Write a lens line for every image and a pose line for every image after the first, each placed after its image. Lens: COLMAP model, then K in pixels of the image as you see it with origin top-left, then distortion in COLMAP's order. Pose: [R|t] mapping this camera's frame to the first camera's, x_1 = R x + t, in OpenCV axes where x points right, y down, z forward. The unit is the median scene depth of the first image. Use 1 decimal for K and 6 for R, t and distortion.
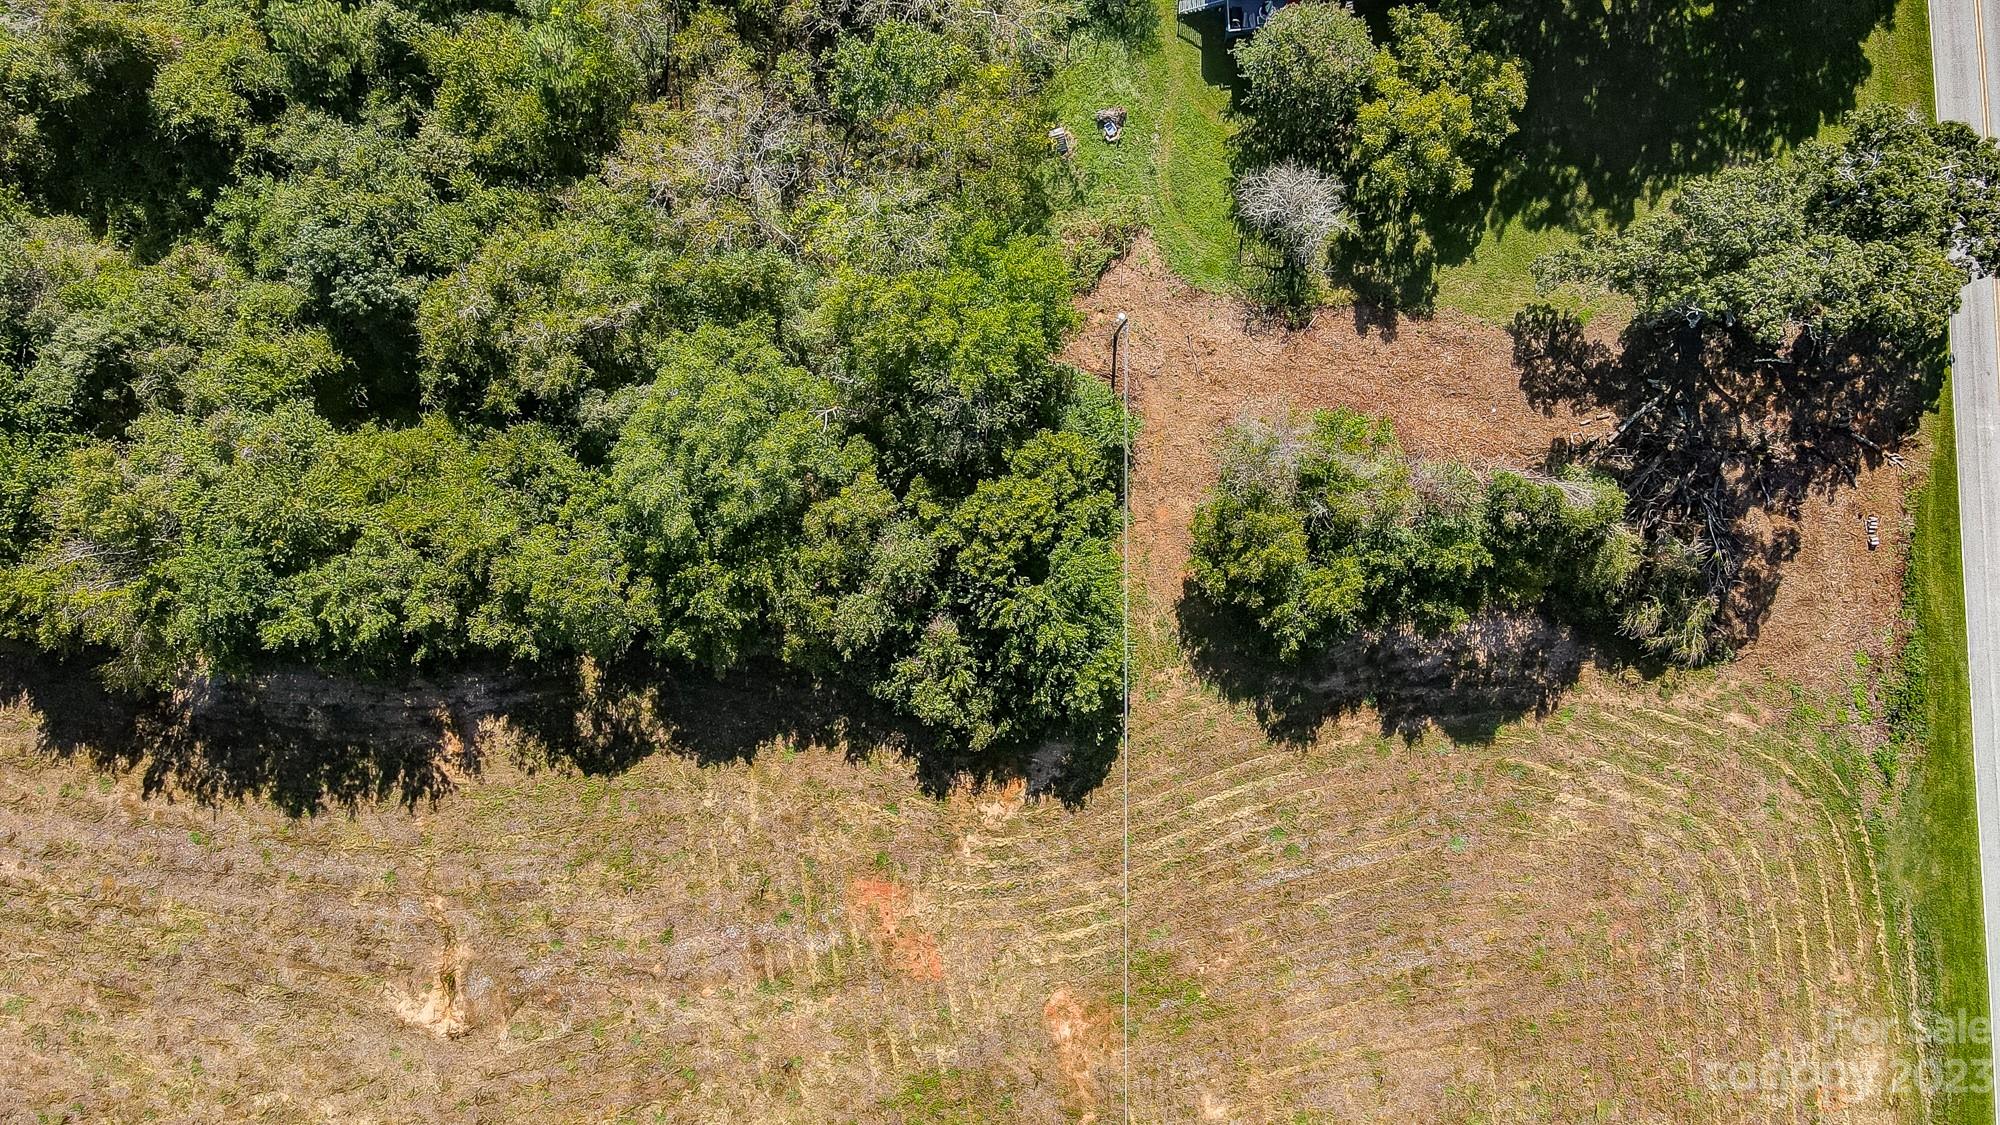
lens RADIAL K [[1633.9, 0, 1000.0], [0, 1633.9, 562.5], [0, 0, 1]] dist [0.031386, -0.004241]
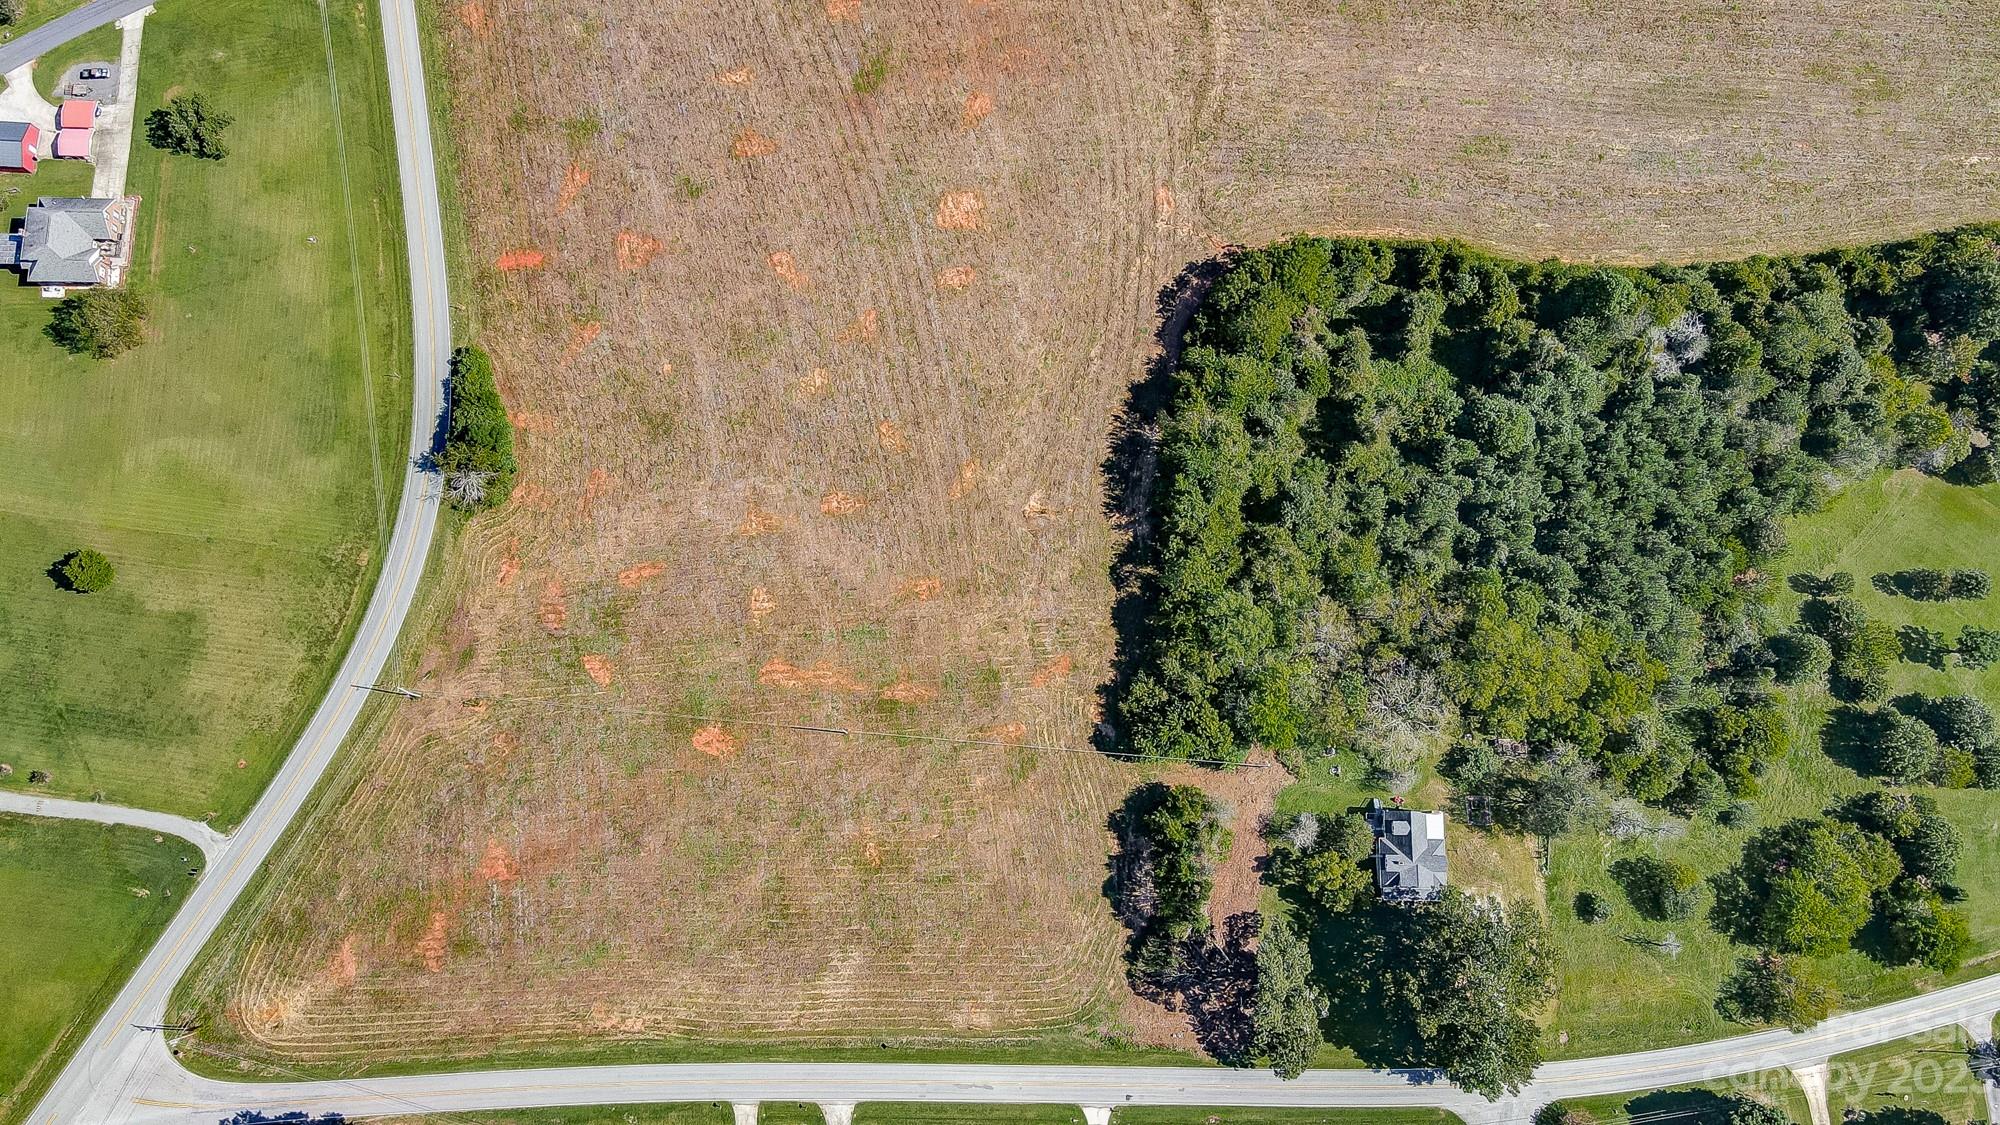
lens RADIAL K [[1633.9, 0, 1000.0], [0, 1633.9, 562.5], [0, 0, 1]] dist [0.031386, -0.004241]
pose [[-0.073599, 0.982939, -0.168565, 0.237557], [-0.995829, -0.081574, -0.040877, 0.457880], [-0.053930, 0.164854, 0.984843, -1.835116]]
